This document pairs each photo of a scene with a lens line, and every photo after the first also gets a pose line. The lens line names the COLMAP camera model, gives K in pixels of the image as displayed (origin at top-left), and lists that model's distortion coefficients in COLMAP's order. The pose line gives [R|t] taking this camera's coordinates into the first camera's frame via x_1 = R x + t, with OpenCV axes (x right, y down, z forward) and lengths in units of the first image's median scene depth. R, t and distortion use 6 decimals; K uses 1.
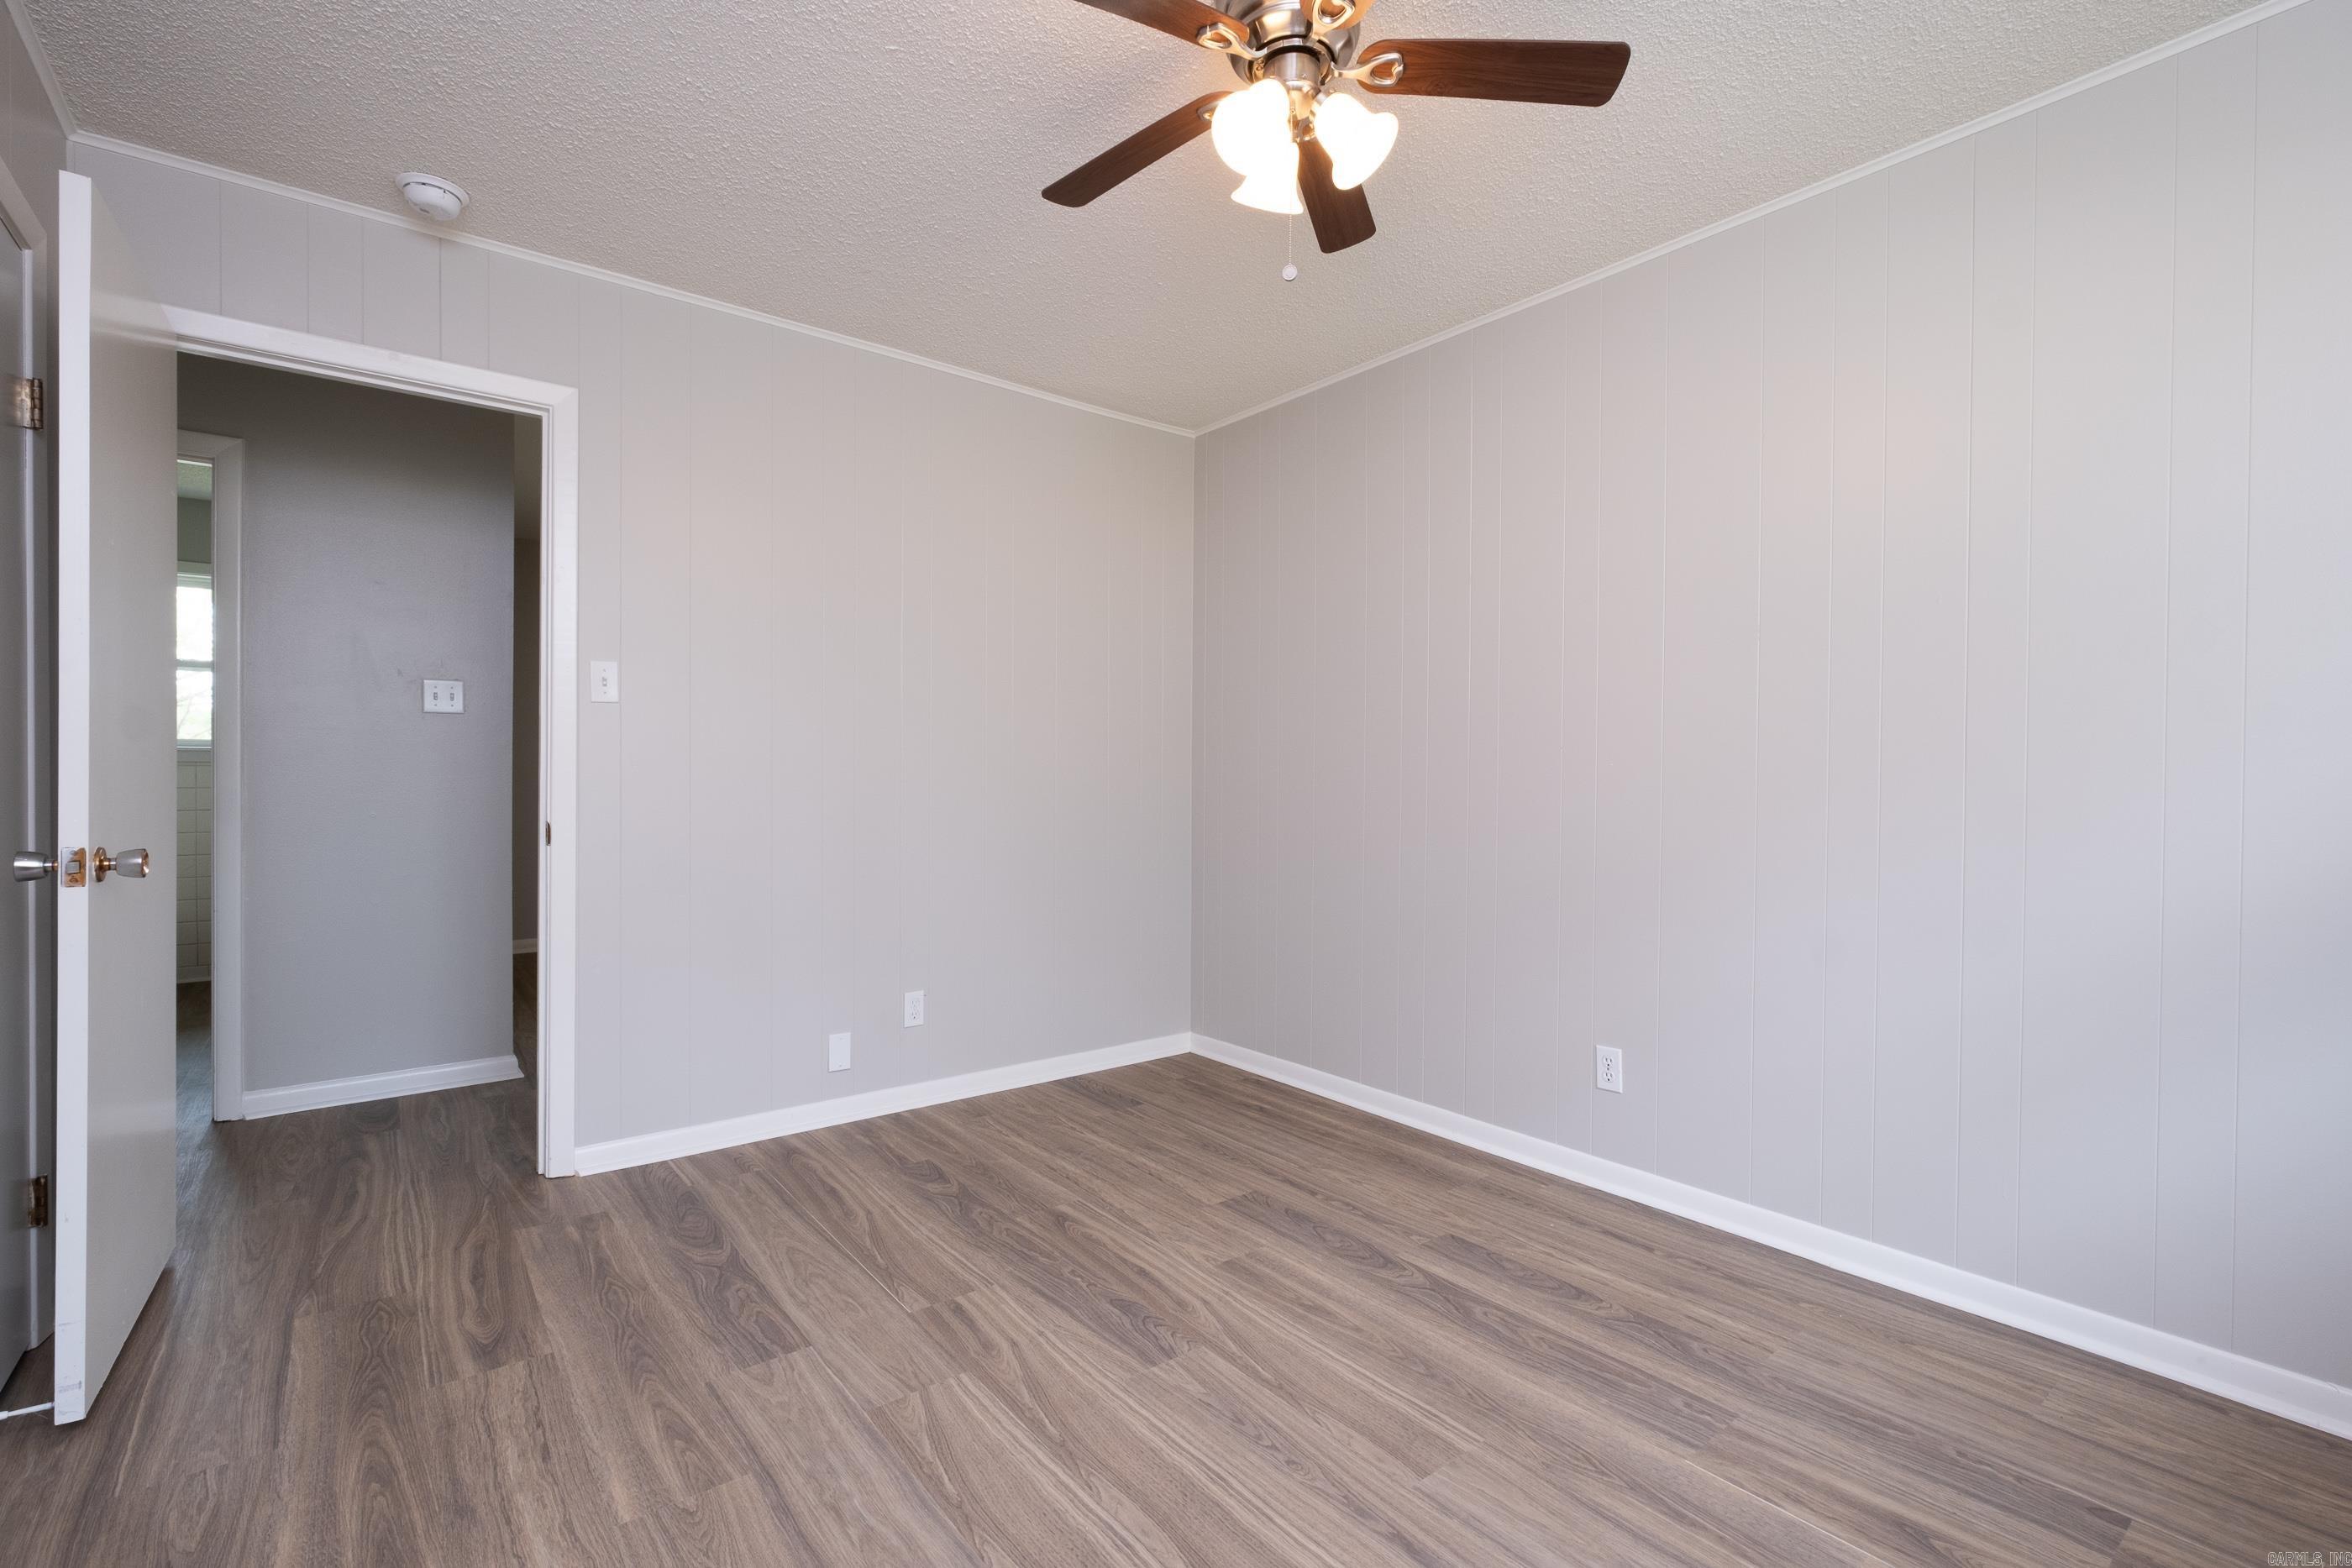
lens RADIAL K [[1041.9, 0, 1178.3], [0, 1041.9, 780.8], [0, 0, 1]] dist [-0.003158, -0.001057]
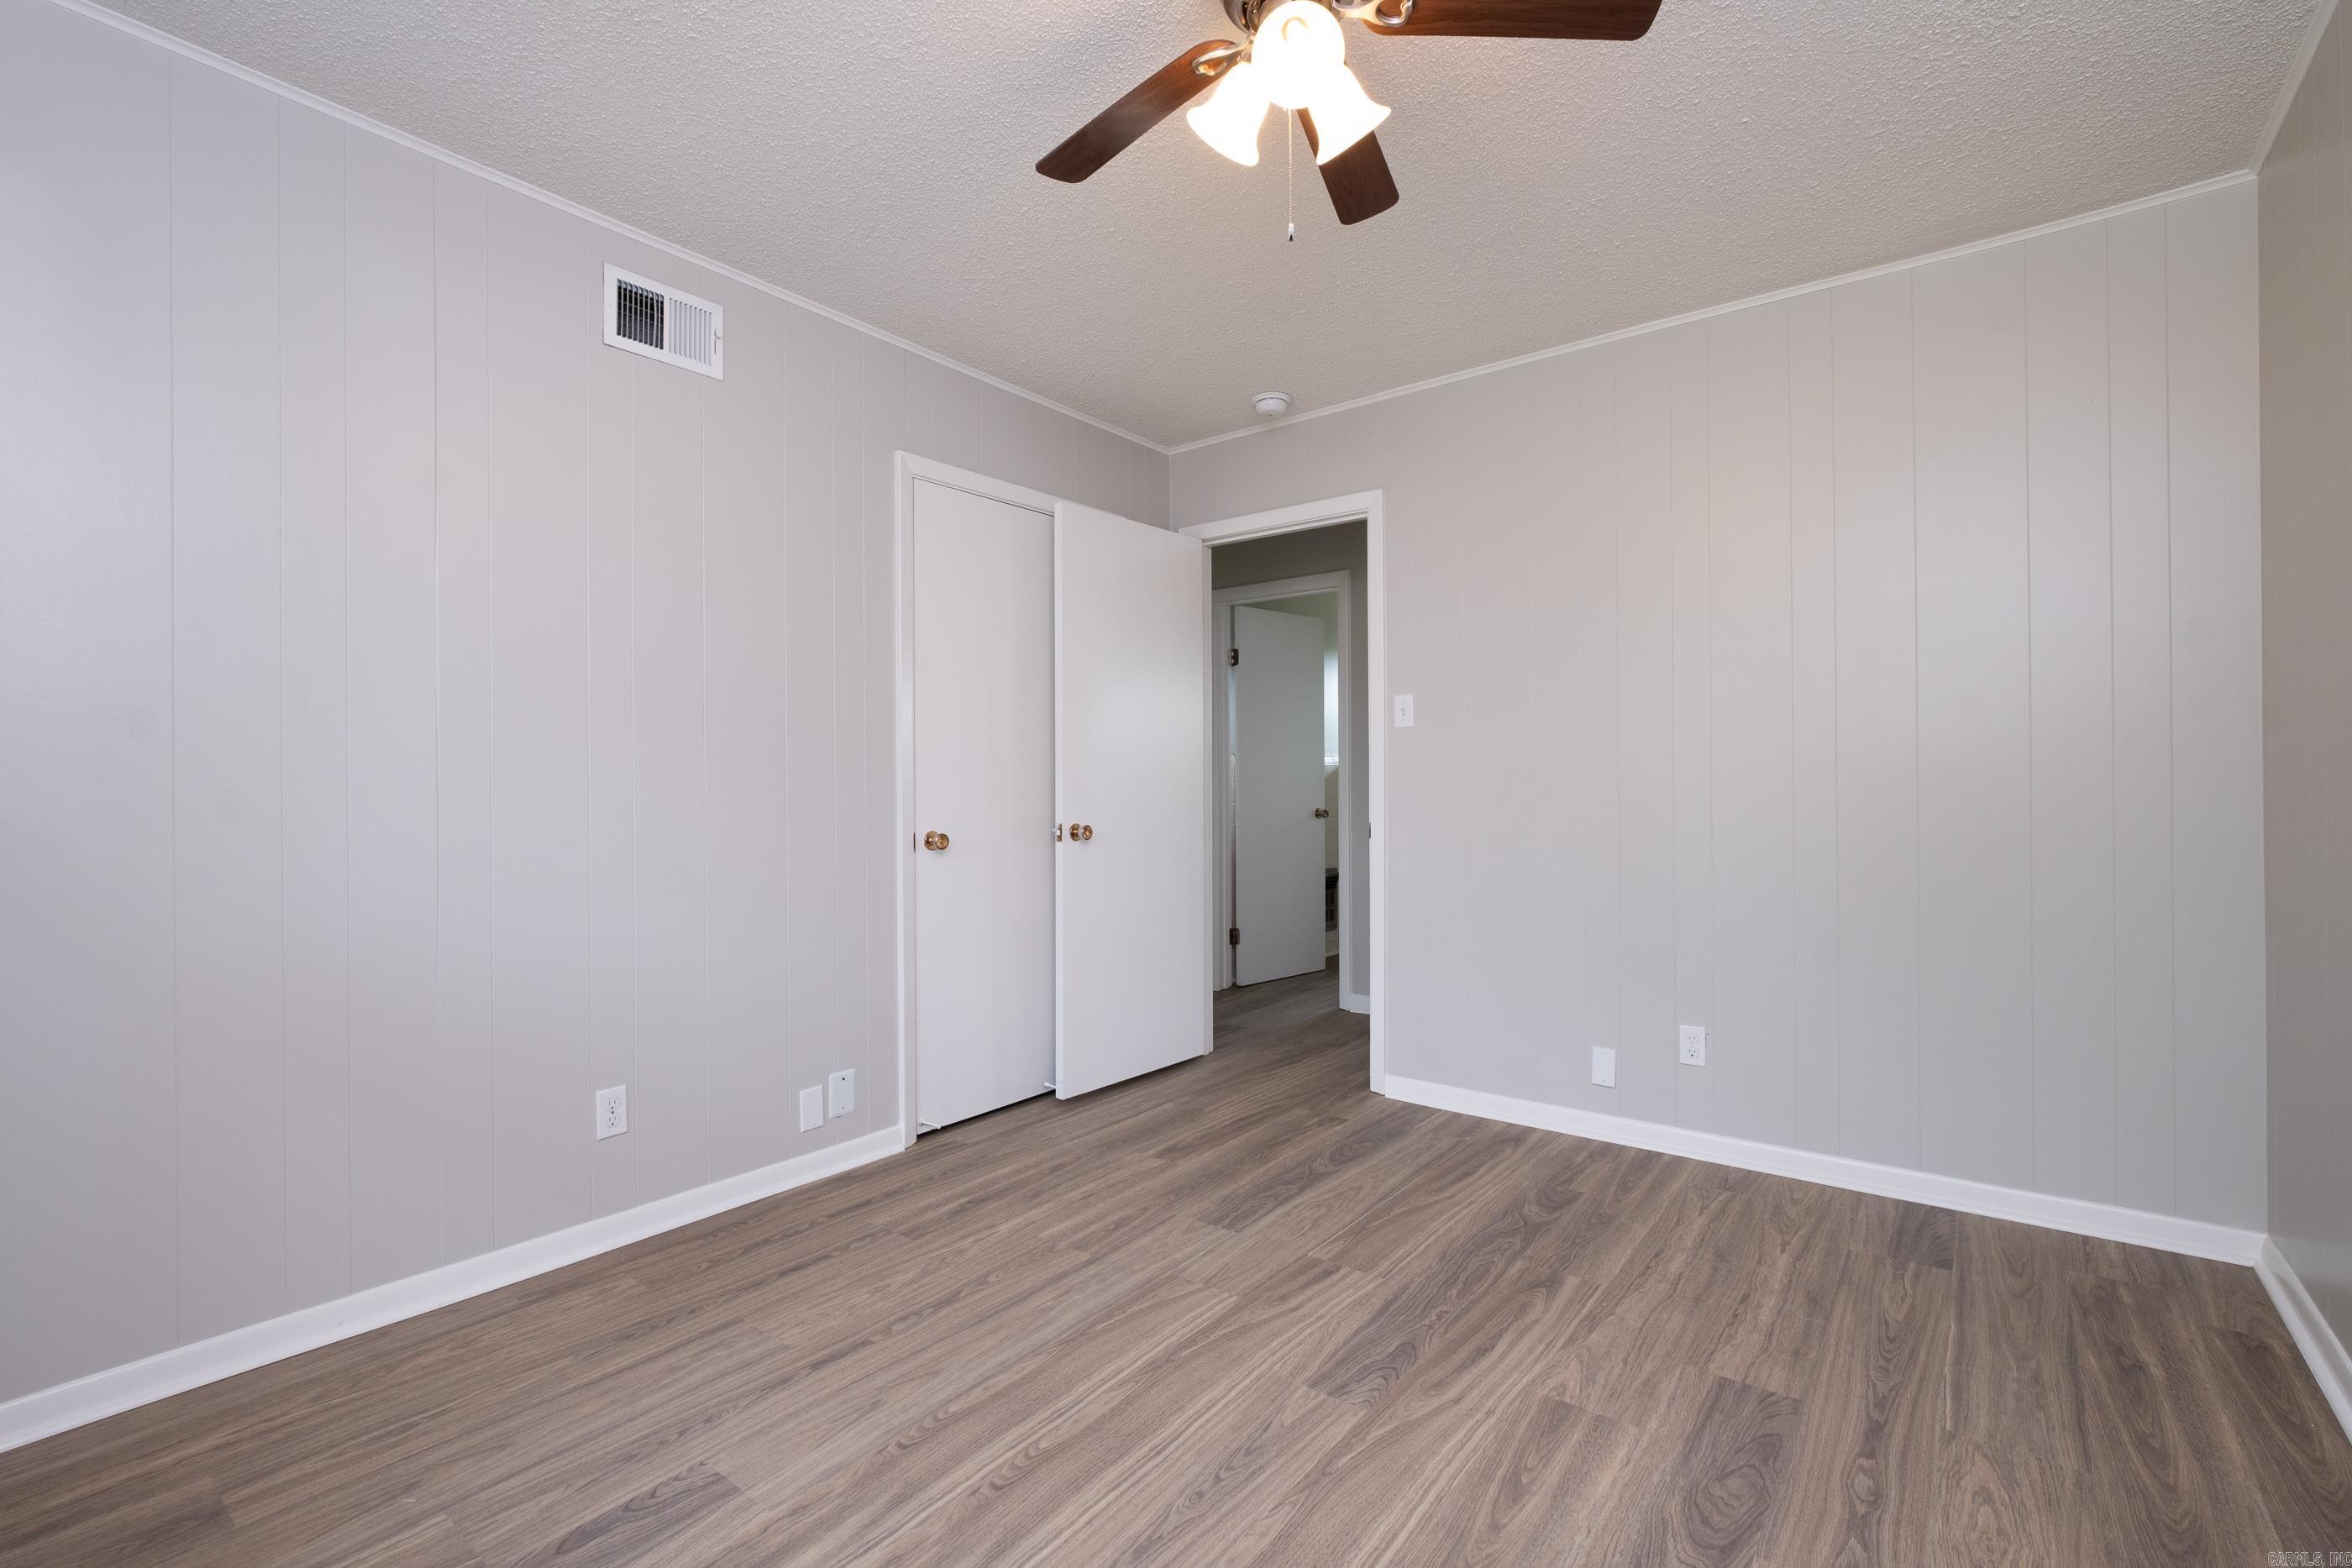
lens RADIAL K [[1041.9, 0, 1178.3], [0, 1041.9, 780.8], [0, 0, 1]] dist [-0.003158, -0.001057]
pose [[0.231833, -0.012615, -0.972674, 0.683829], [0.003617, 0.999920, -0.012107, 0.002986], [0.972749, -0.000711, 0.231860, 0.492785]]
